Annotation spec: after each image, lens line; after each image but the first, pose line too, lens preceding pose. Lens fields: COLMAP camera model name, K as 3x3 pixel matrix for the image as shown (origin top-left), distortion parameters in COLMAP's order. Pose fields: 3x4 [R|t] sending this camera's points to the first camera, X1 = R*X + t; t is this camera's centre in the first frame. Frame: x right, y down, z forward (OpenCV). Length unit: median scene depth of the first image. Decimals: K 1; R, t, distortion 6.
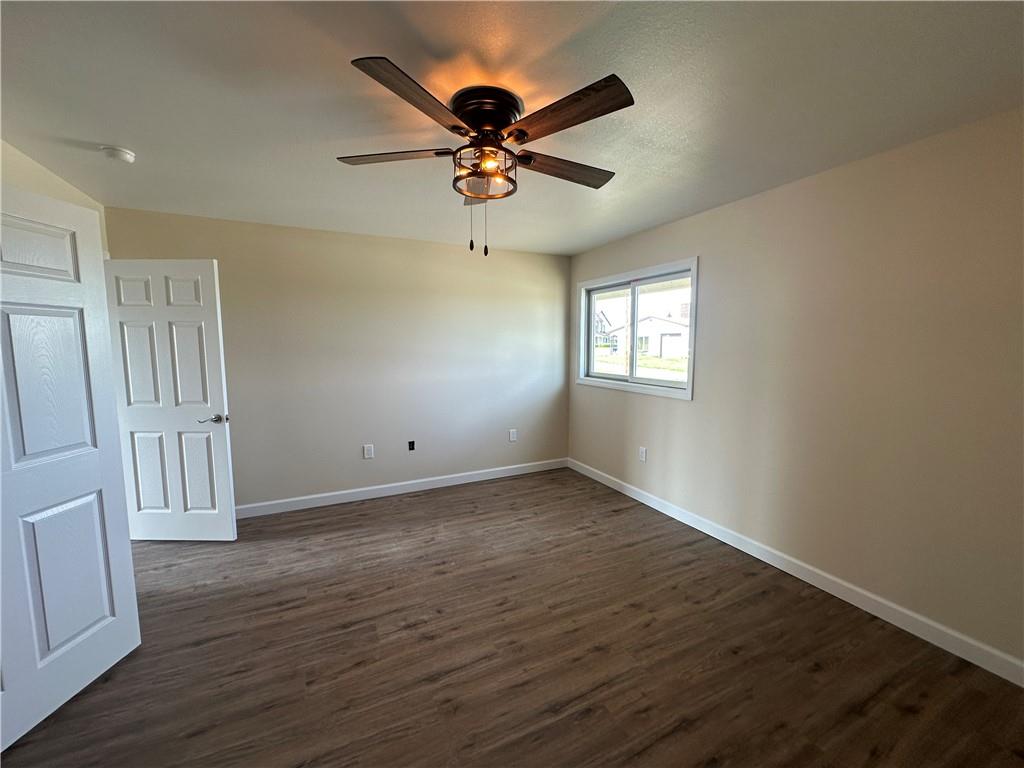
lens RADIAL K [[405.2, 0, 512.4], [0, 405.2, 383.7], [0, 0, 1]] dist [-0.006901, 0.001115]
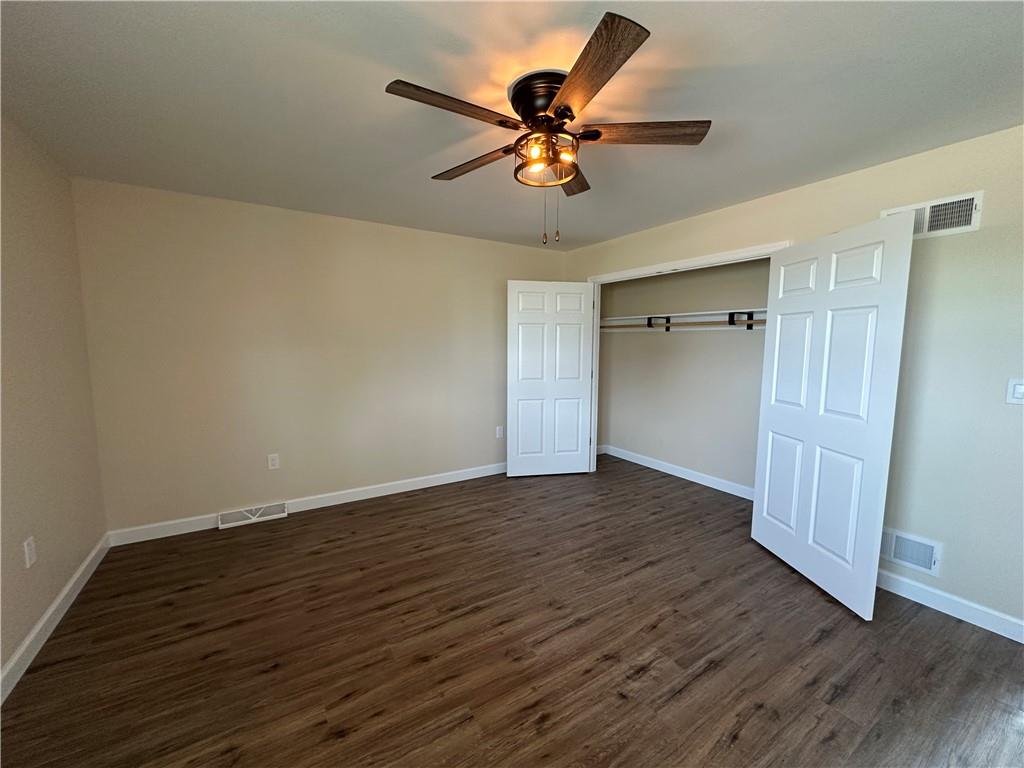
lens RADIAL K [[405.2, 0, 509.7], [0, 405.2, 382.2], [0, 0, 1]] dist [-0.006901, 0.001115]
pose [[-0.994700, 0.003794, -0.102748, 0.110185], [-0.016787, 0.979916, 0.198702, -0.157791], [0.101438, 0.199374, -0.974659, 1.779412]]
